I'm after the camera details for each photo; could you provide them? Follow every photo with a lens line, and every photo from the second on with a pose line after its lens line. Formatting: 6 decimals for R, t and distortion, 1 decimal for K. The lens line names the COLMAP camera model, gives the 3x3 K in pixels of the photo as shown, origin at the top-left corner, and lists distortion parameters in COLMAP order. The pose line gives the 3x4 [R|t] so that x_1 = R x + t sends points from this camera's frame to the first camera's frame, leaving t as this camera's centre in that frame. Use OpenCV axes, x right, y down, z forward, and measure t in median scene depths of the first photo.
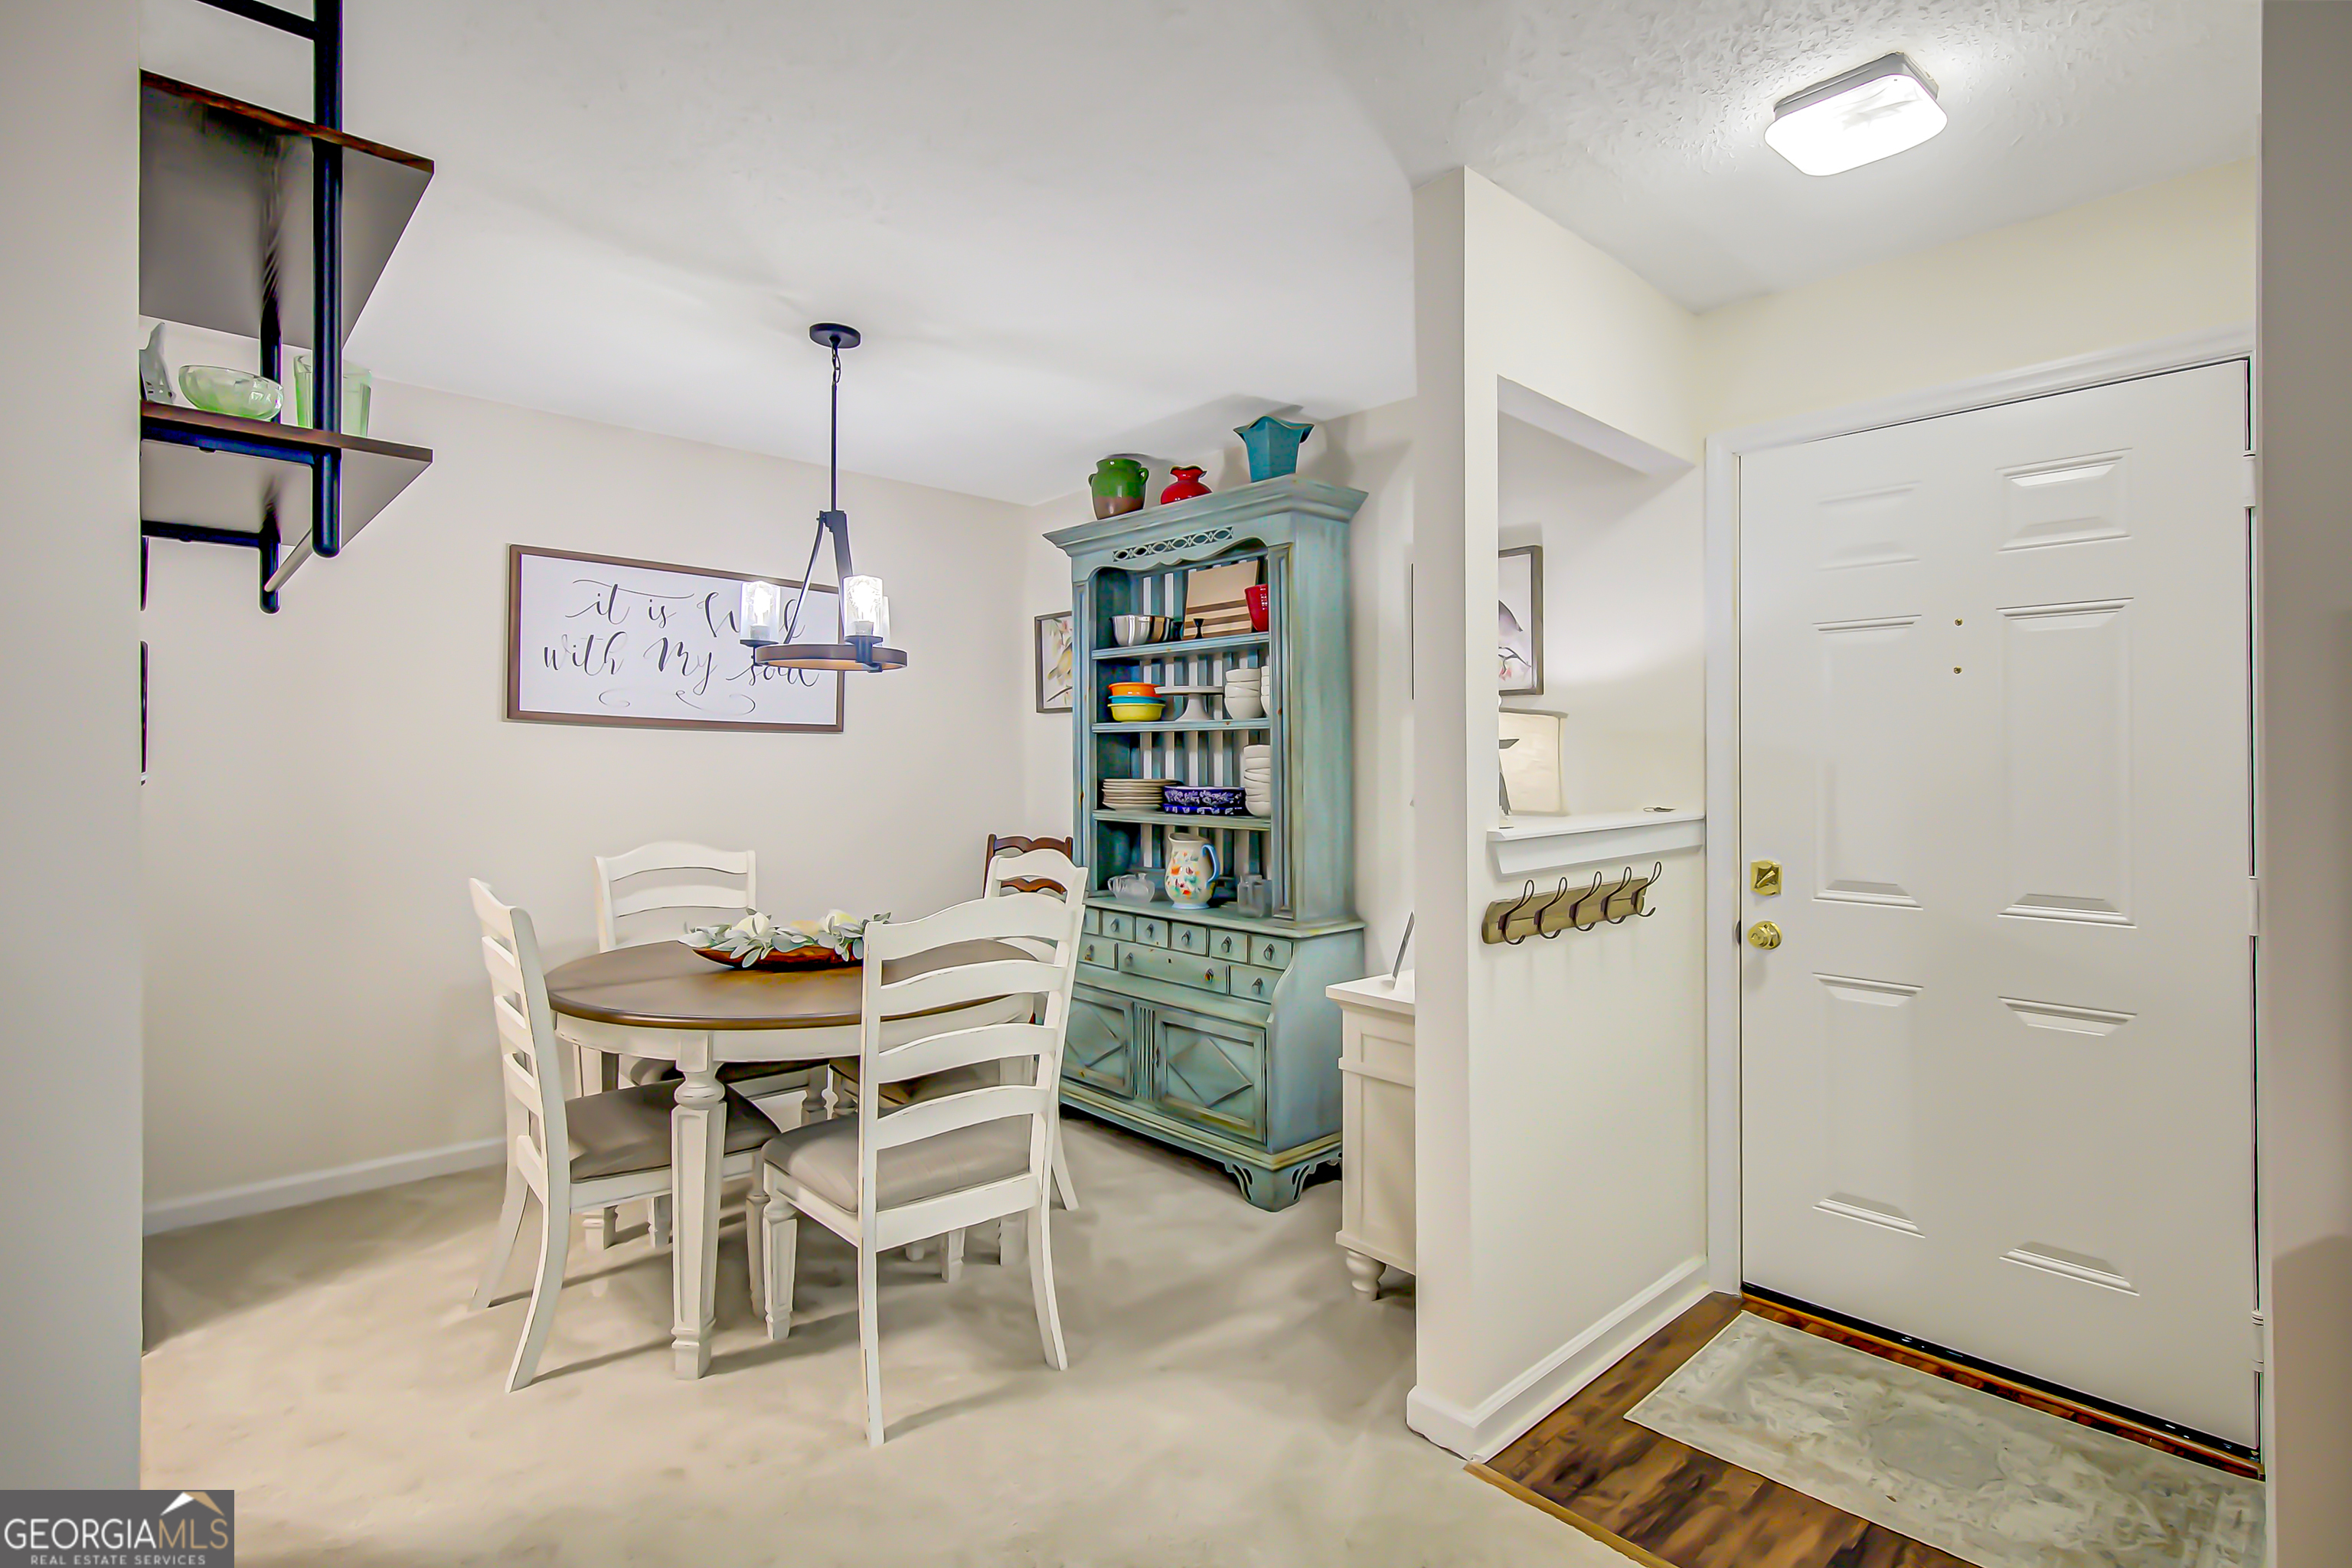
lens RADIAL K [[1113.3, 0, 1176.0], [0, 1113.3, 784.0], [0, 0, 1]] dist [-0.000433, -0.000110]
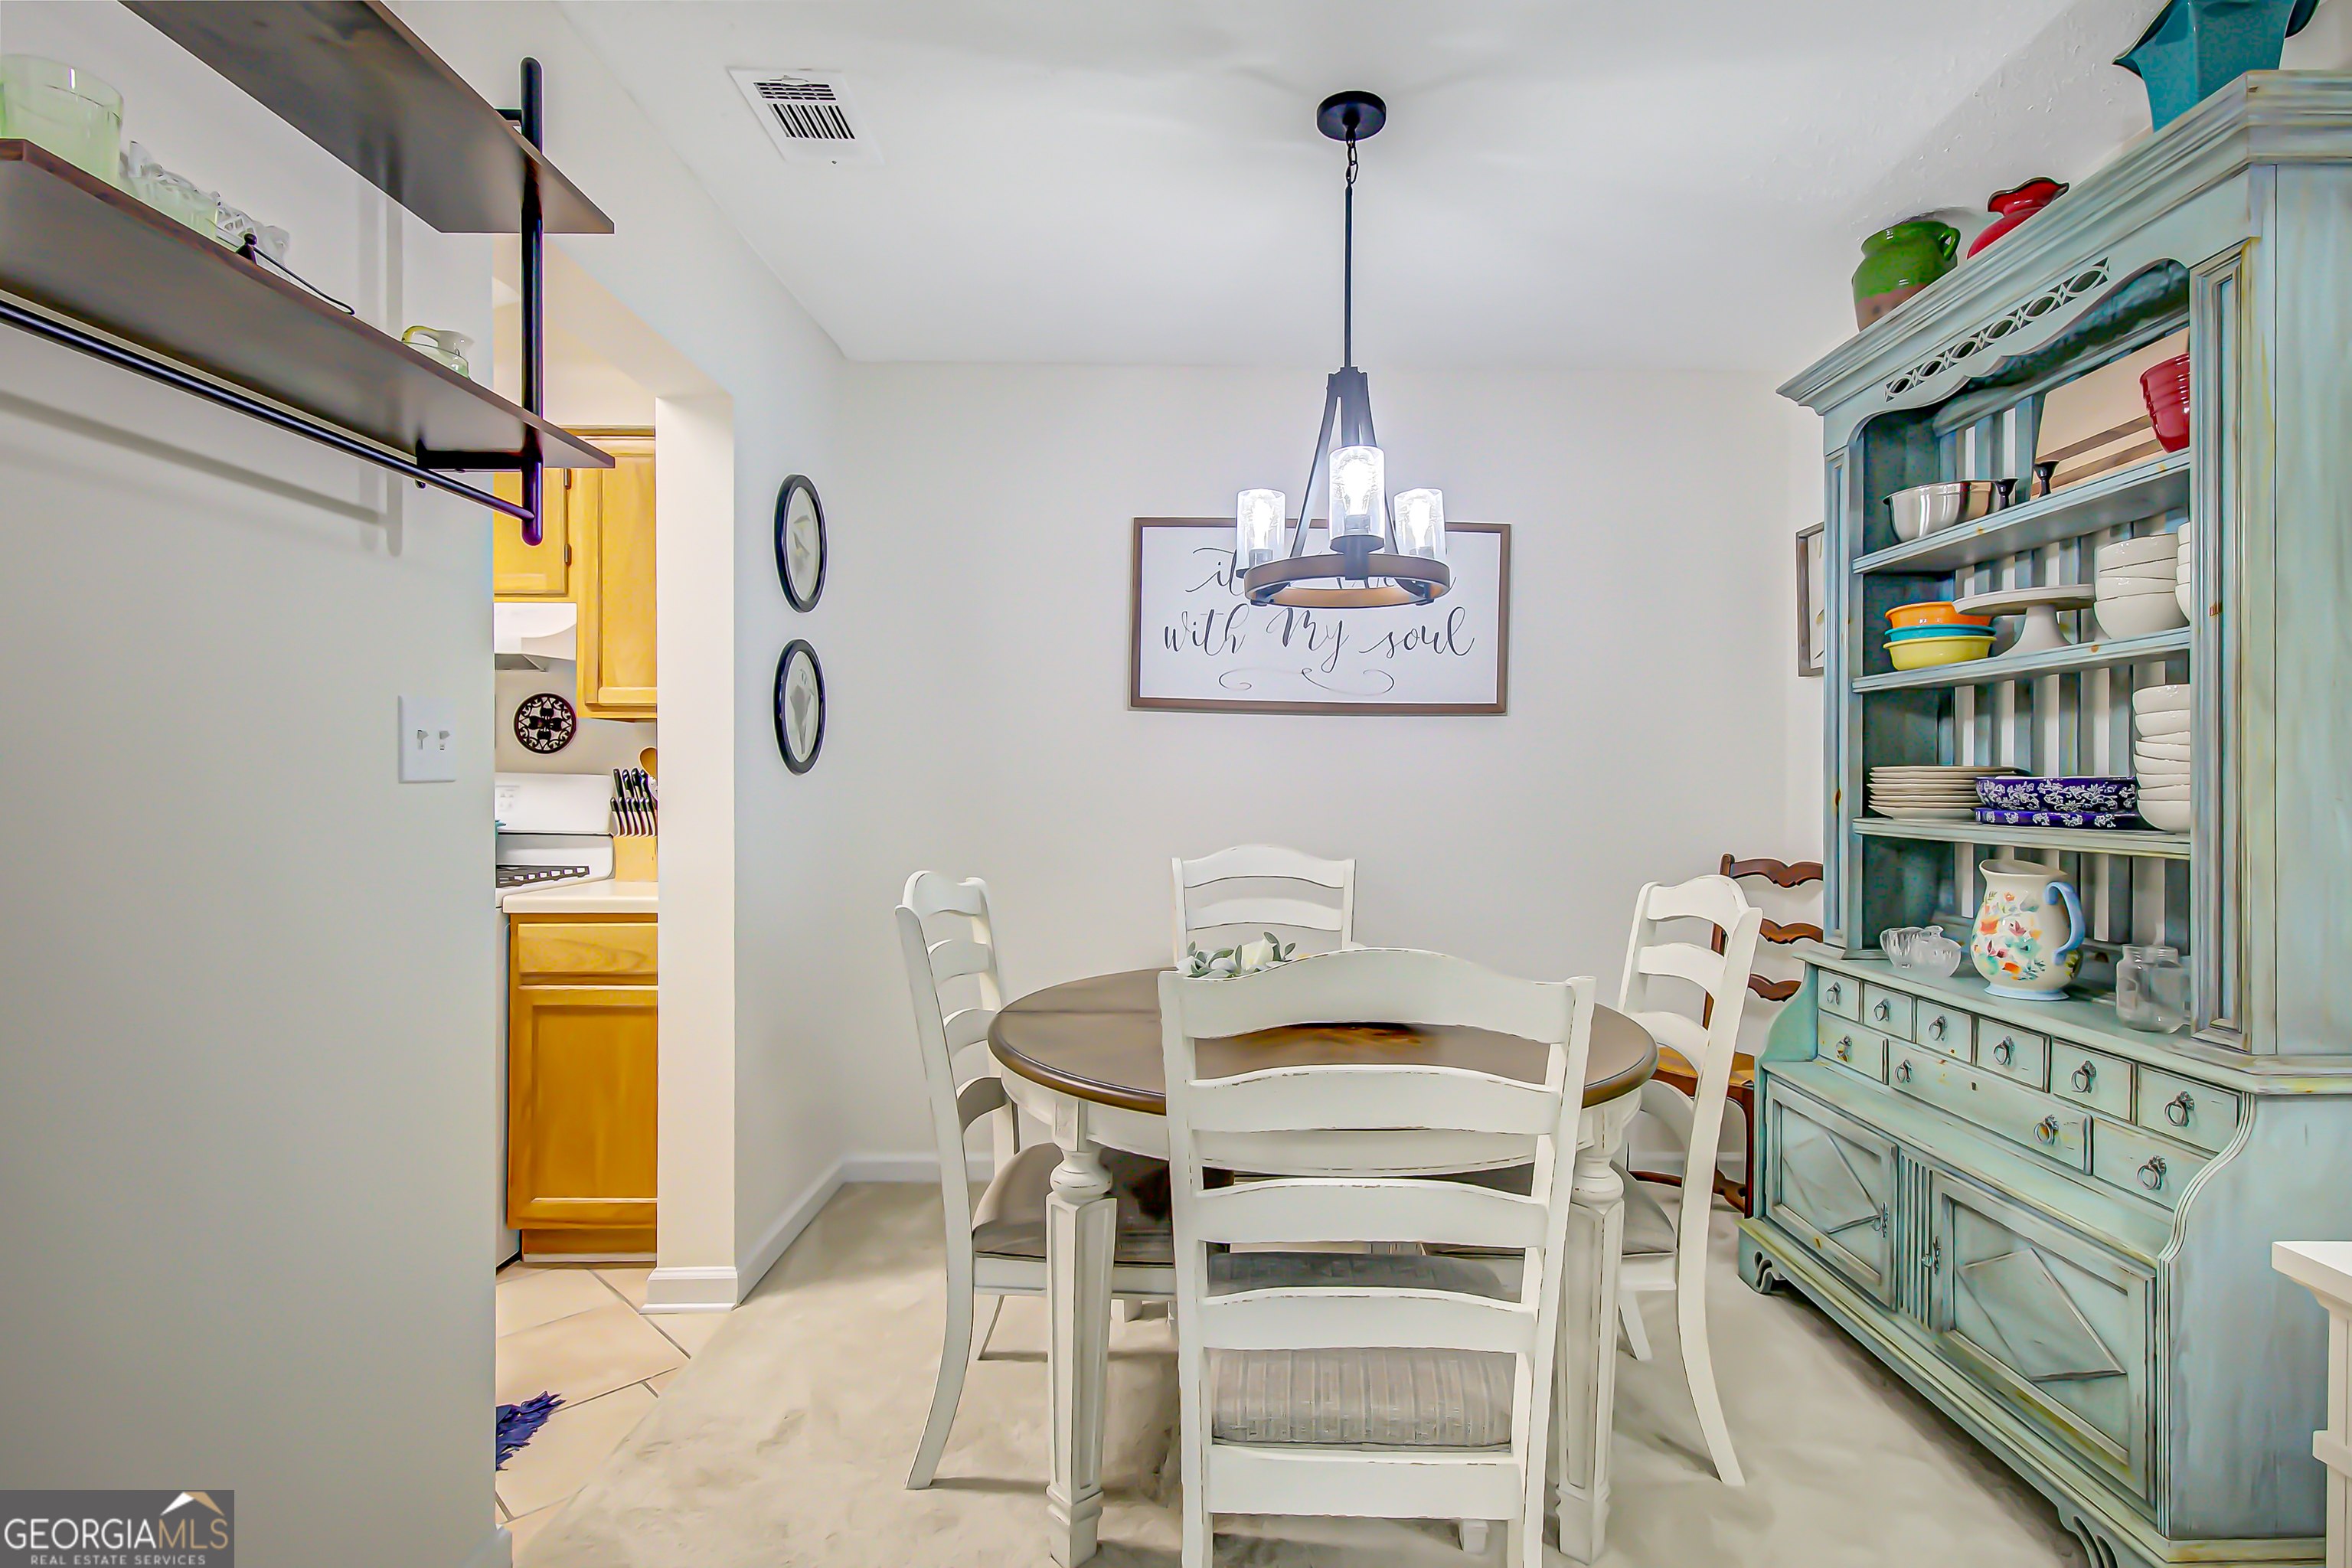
lens RADIAL K [[1146.0, 0, 1238.1], [0, 1146.0, 815.4], [0, 0, 1]] dist [0.000659, 0.000598]
pose [[0.757696, 0.014275, -0.652452, 0.089392], [-0.007622, 0.999886, 0.013025, 0.017960], [0.652563, -0.004896, 0.757718, 0.325481]]
